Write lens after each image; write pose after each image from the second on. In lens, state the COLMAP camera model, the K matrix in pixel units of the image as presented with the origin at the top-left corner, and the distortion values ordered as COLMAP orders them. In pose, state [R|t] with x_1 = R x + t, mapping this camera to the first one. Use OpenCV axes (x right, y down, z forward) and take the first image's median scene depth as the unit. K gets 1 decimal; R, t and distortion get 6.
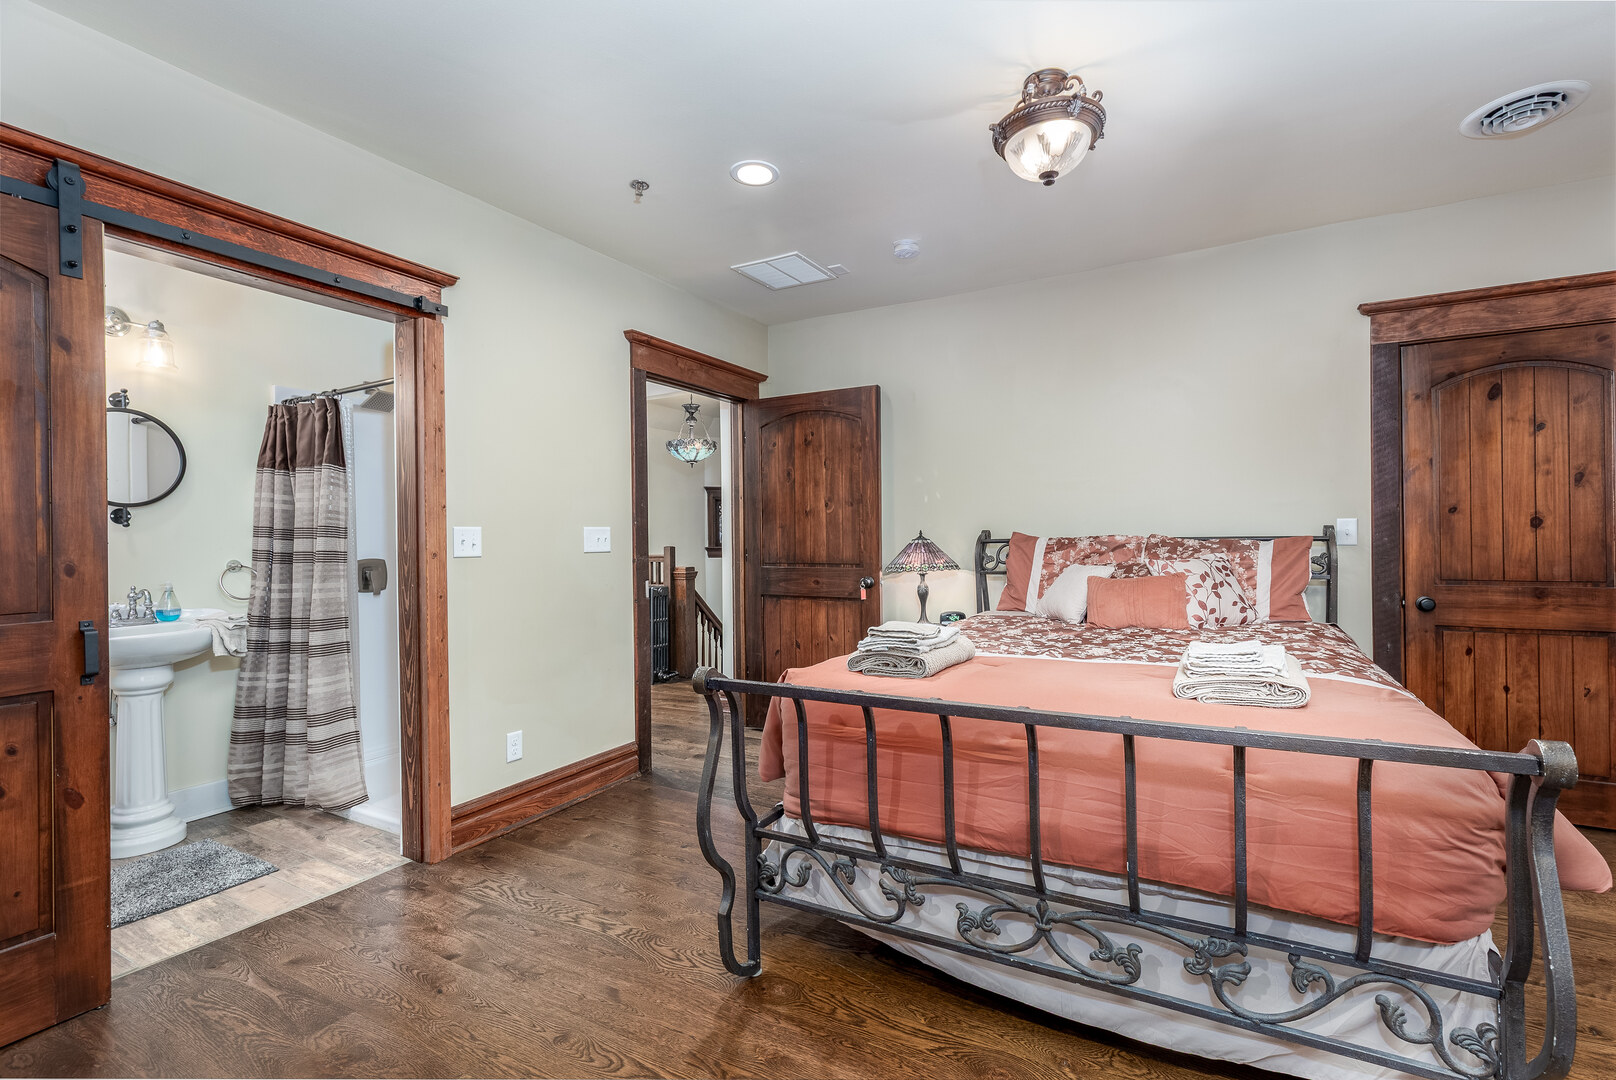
lens RADIAL K [[726.3, 0, 824.9], [0, 726.3, 538.5], [0, 0, 1]] dist [0.000457, -0.000401]
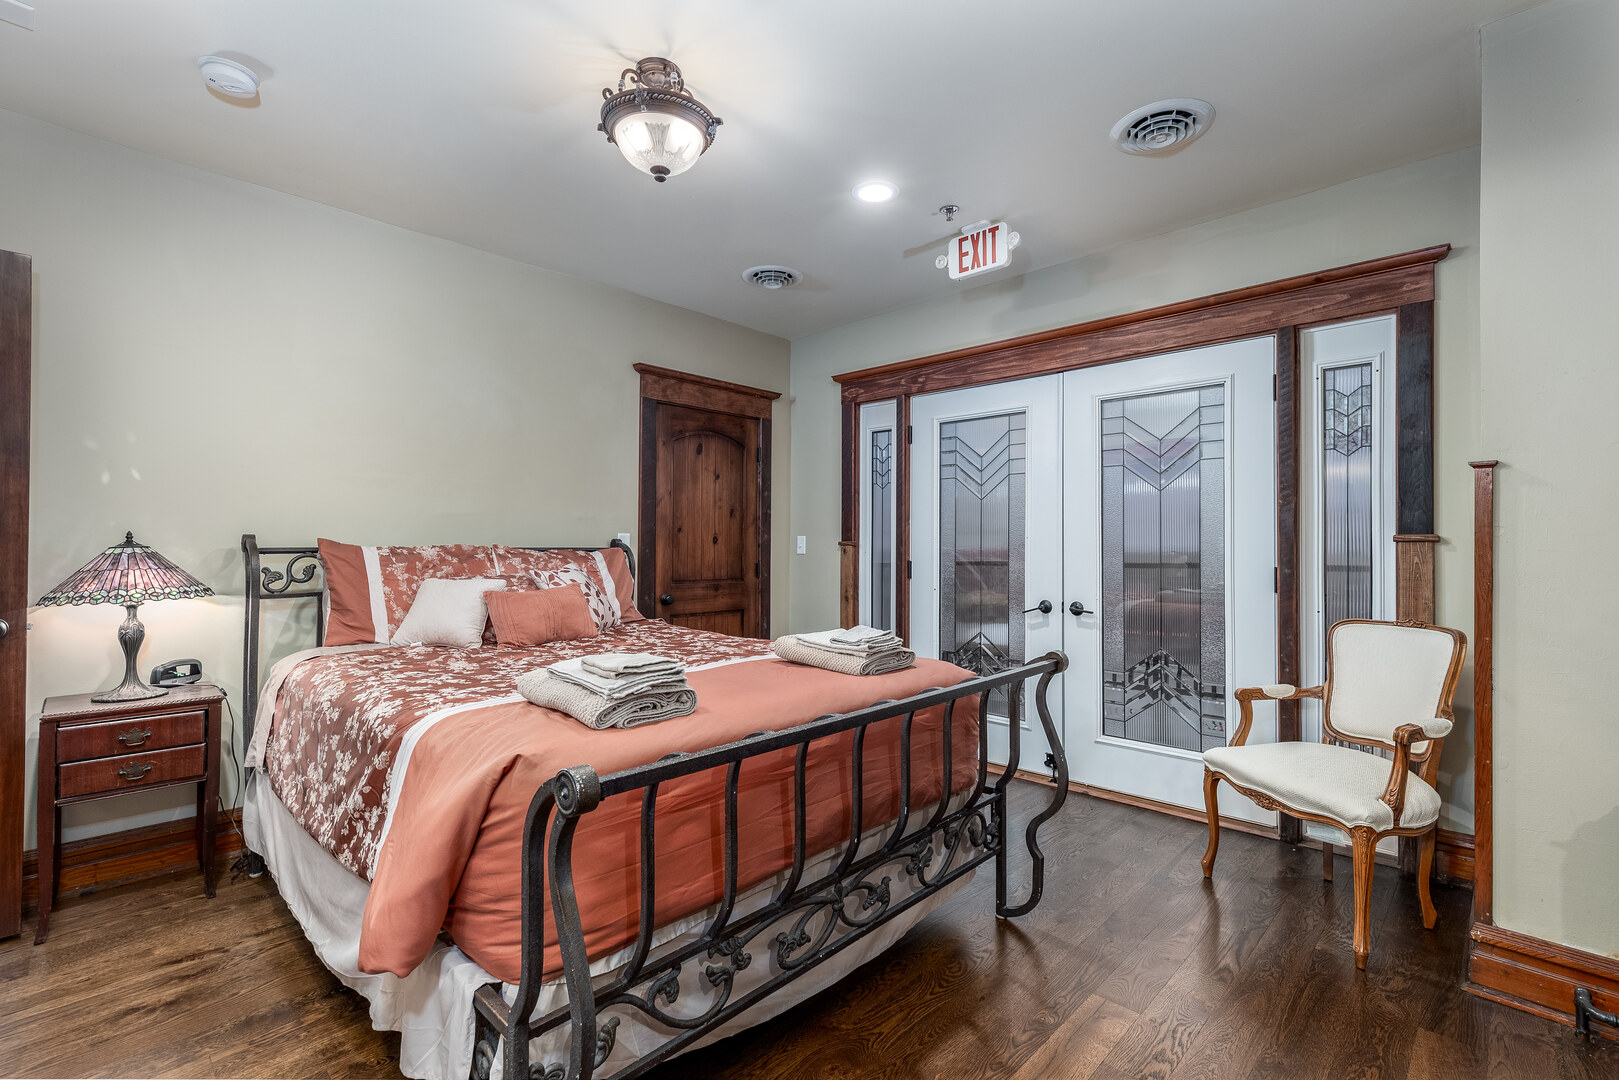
lens RADIAL K [[727.7, 0, 823.8], [0, 727.7, 541.9], [0, 0, 1]] dist [0.000457, -0.000401]
pose [[0.235148, 0.016932, 0.971812, -0.419373], [-0.007396, 0.999850, -0.015631, 0.003289], [-0.971931, -0.003512, 0.235238, 0.415348]]
